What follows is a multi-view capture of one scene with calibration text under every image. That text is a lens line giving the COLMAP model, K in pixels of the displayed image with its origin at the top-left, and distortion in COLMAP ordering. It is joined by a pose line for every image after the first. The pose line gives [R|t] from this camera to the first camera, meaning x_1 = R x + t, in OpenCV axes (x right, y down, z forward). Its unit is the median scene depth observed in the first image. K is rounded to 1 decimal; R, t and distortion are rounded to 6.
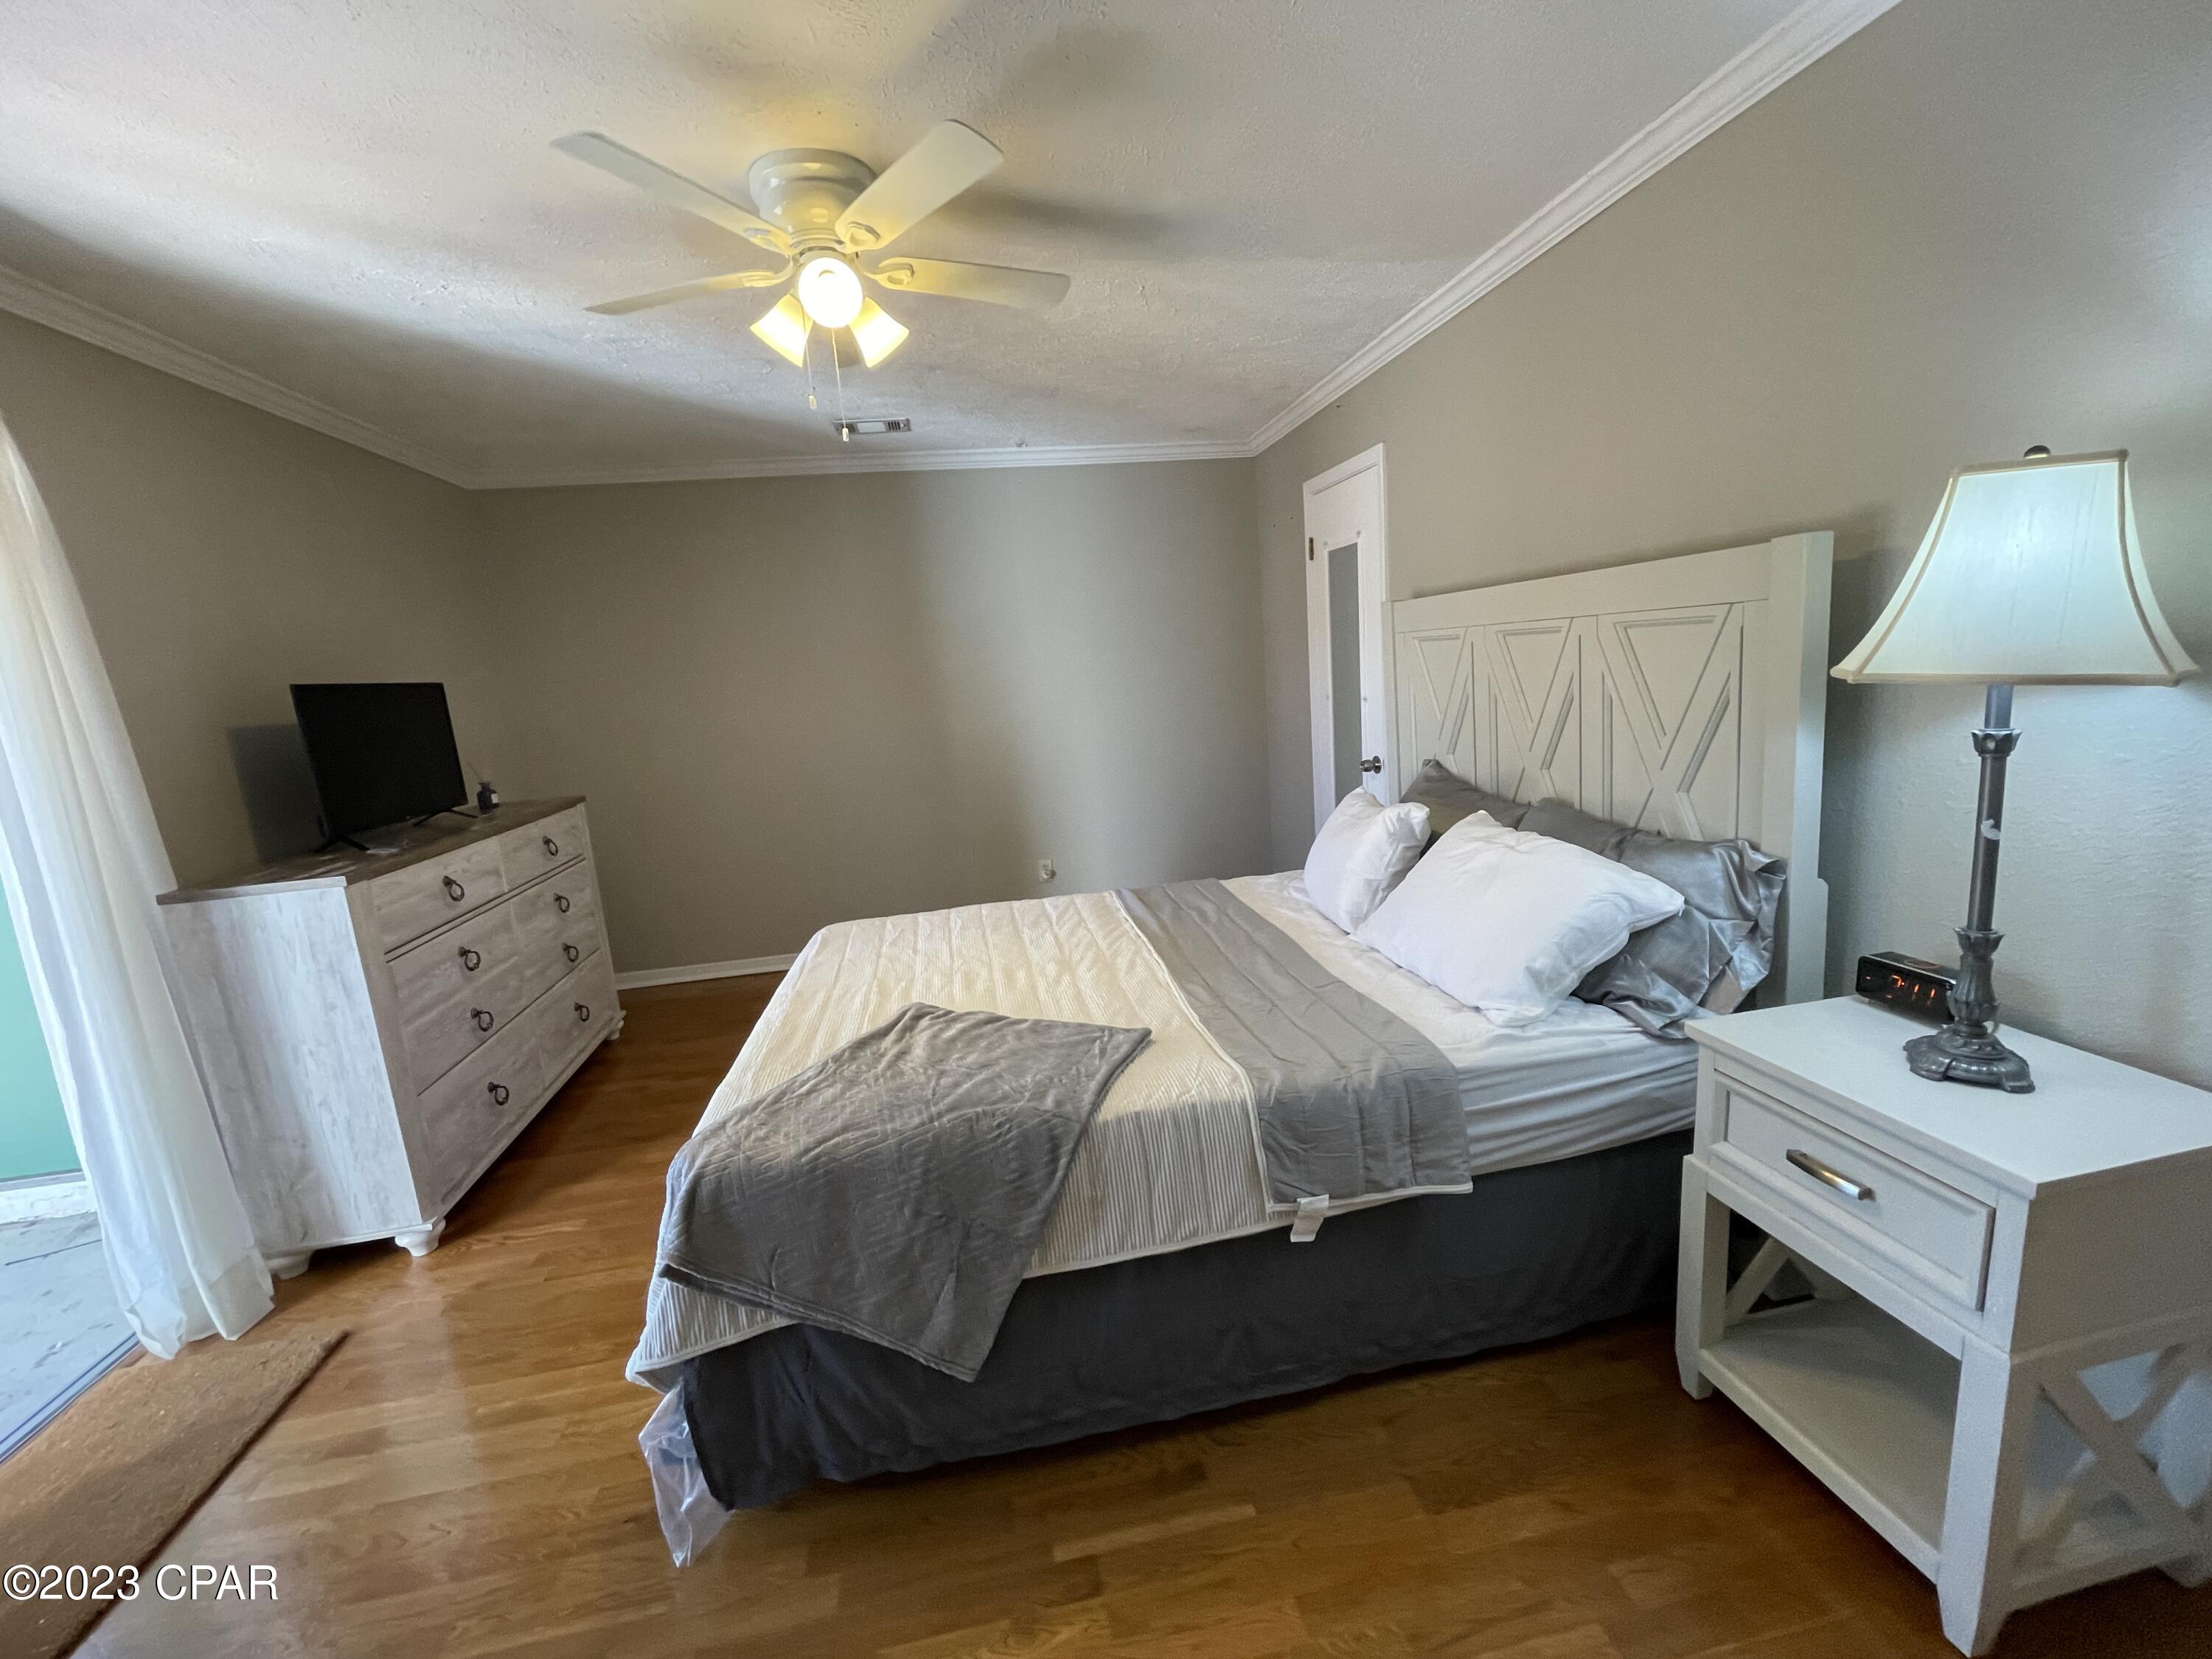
lens RADIAL K [[898.1, 0, 1103.3], [0, 898.1, 826.6], [0, 0, 1]] dist [-0.003331, -0.000133]
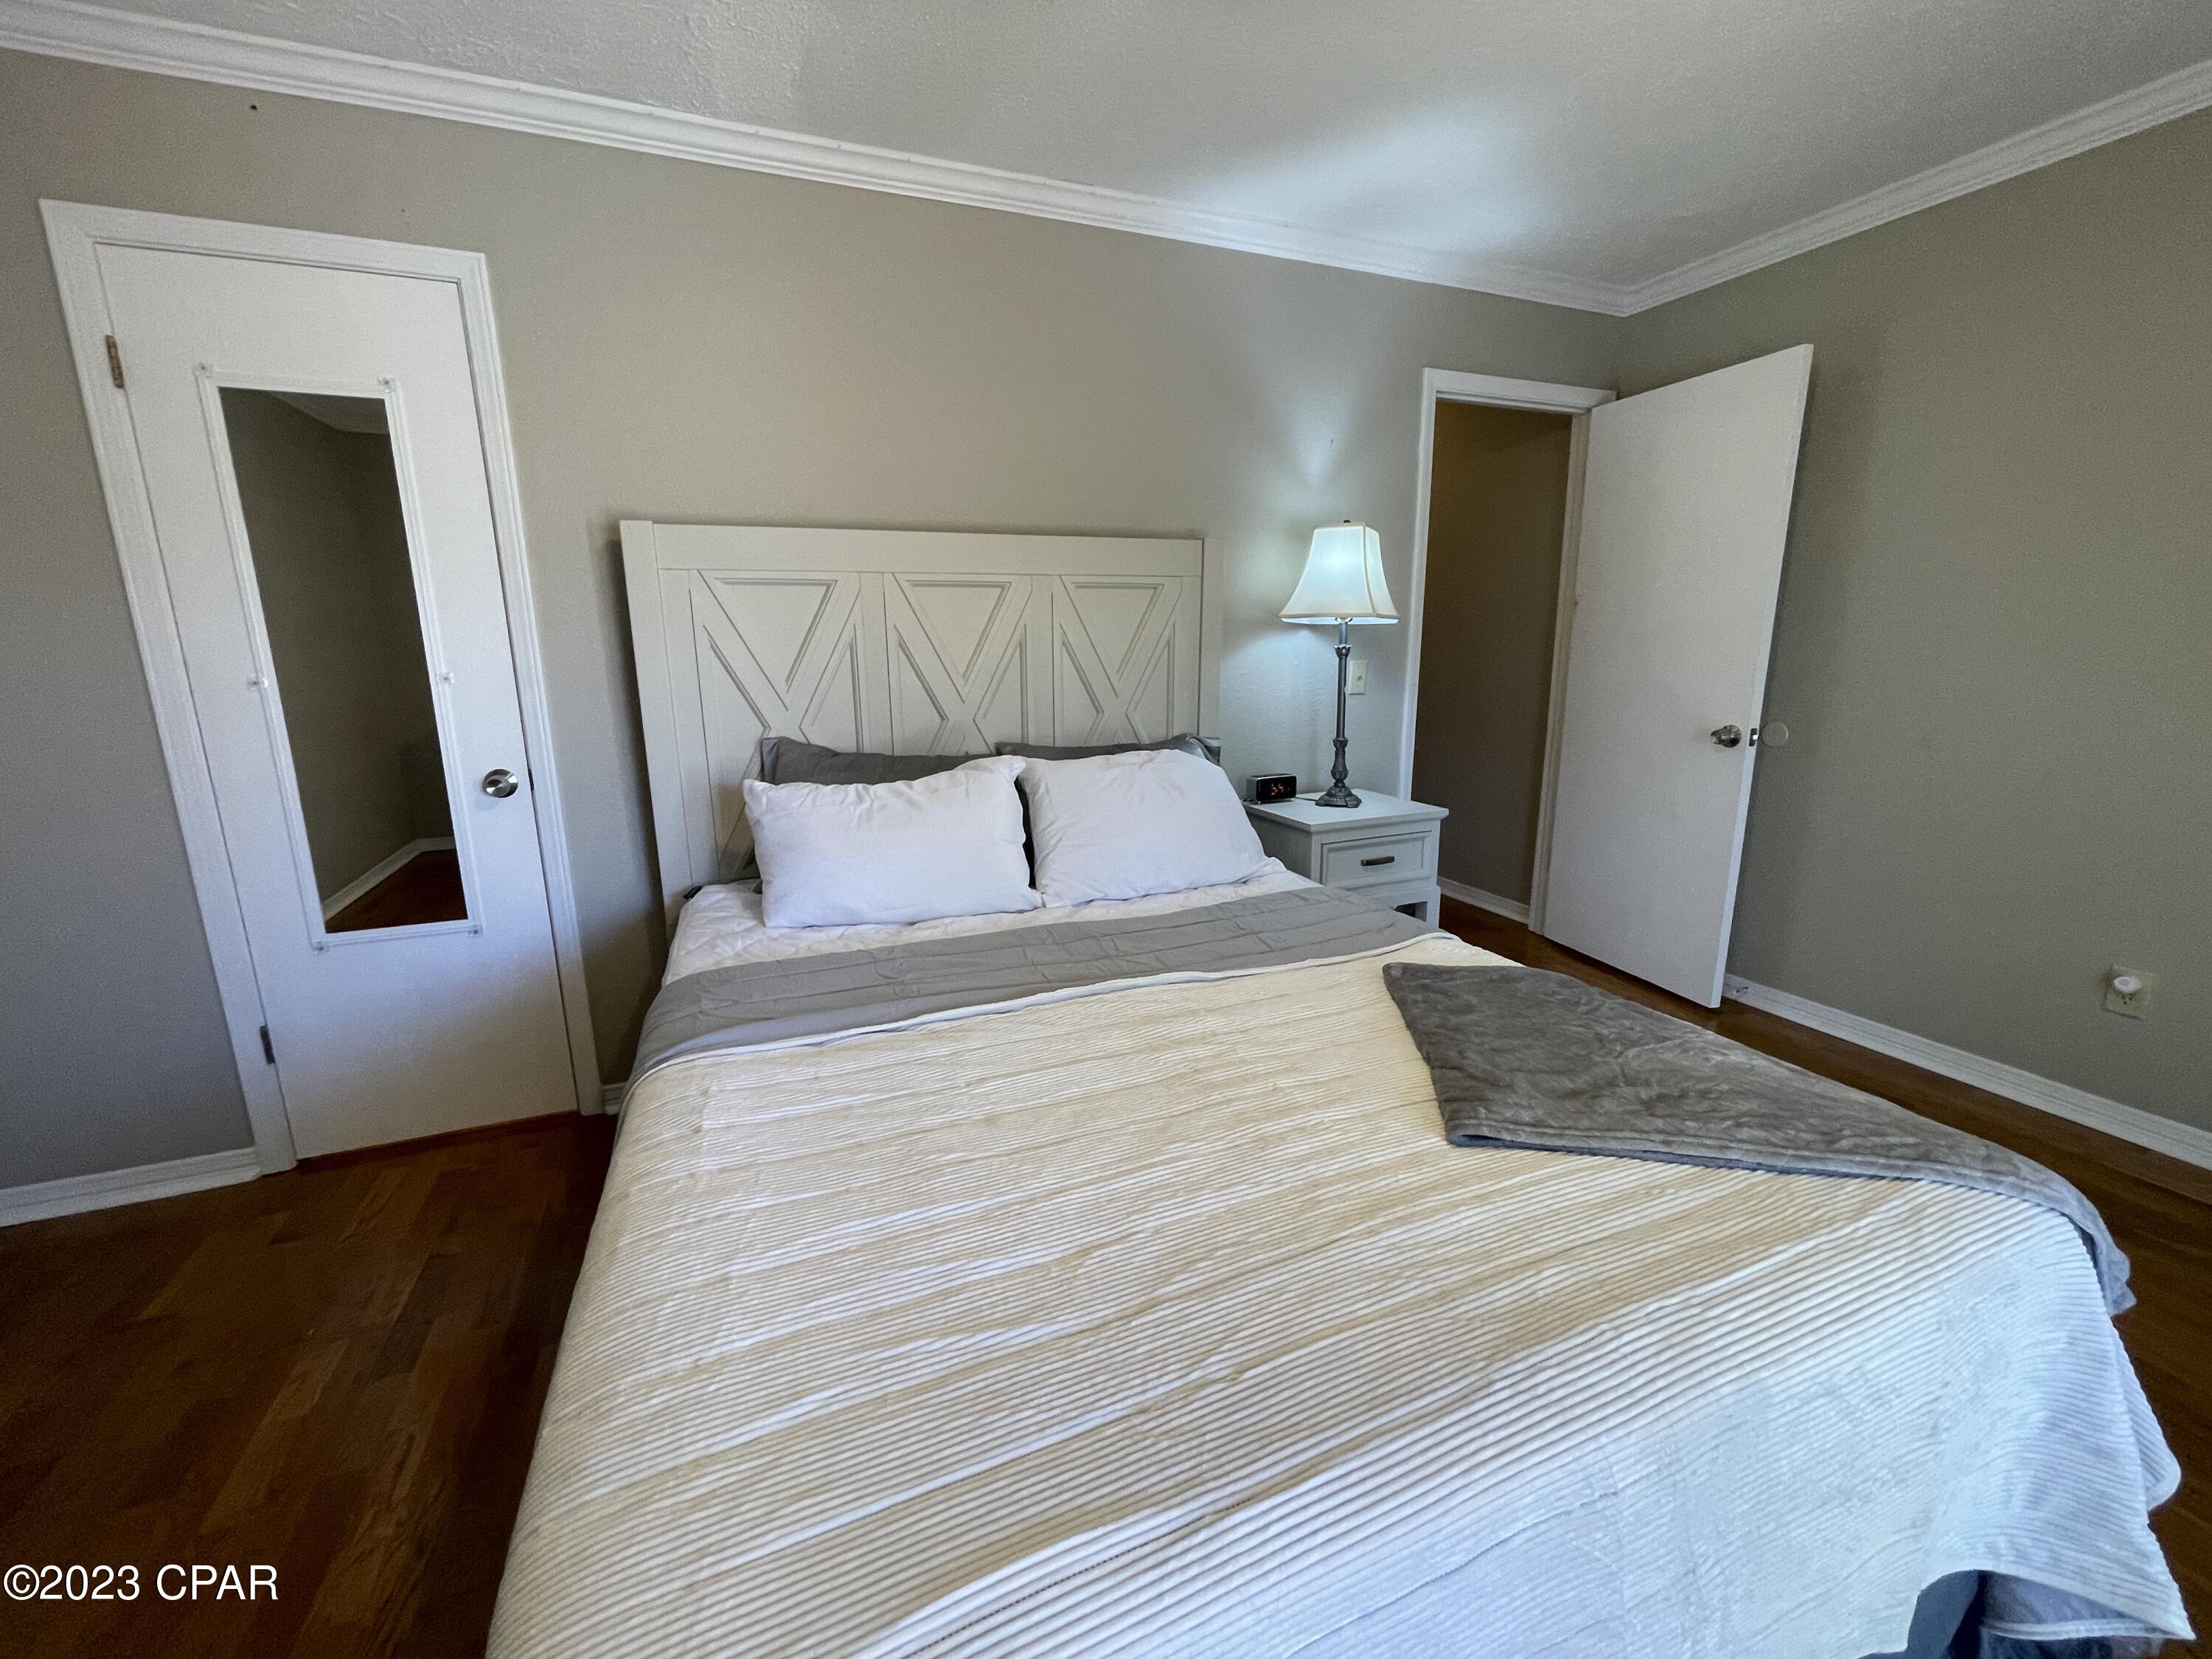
lens RADIAL K [[898.1, 0, 1103.3], [0, 898.1, 826.6], [0, 0, 1]] dist [-0.003331, -0.000133]
pose [[-0.207586, -0.131556, 0.969330, -0.614852], [0.201781, 0.963847, 0.174024, -0.103168], [-0.957180, 0.231717, -0.173535, 1.150901]]
